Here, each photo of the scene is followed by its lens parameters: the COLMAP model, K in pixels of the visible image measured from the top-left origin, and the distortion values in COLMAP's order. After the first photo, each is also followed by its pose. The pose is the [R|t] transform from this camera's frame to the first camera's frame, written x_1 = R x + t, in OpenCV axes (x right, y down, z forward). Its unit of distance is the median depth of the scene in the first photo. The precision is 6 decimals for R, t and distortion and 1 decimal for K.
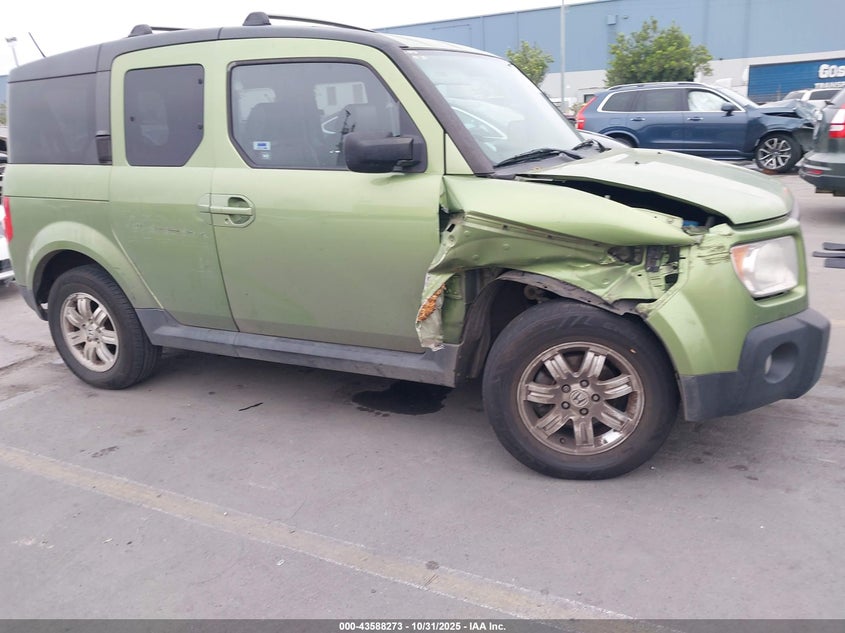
lens RADIAL K [[655.9, 0, 422.5], [0, 655.9, 298.3], [0, 0, 1]] dist [0.088507, -0.116719]
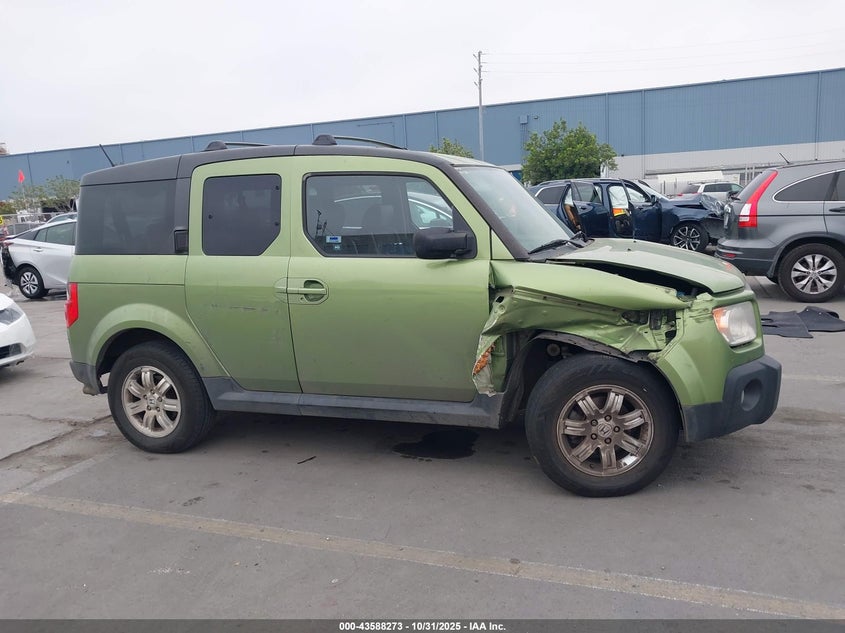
lens RADIAL K [[655.9, 0, 422.5], [0, 655.9, 298.3], [0, 0, 1]] dist [0.088507, -0.116719]
pose [[0.992967, -0.015791, 0.117337, -0.246150], [0.030427, 0.991814, -0.124012, 0.043632], [-0.114418, 0.126710, 0.985319, -0.246030]]
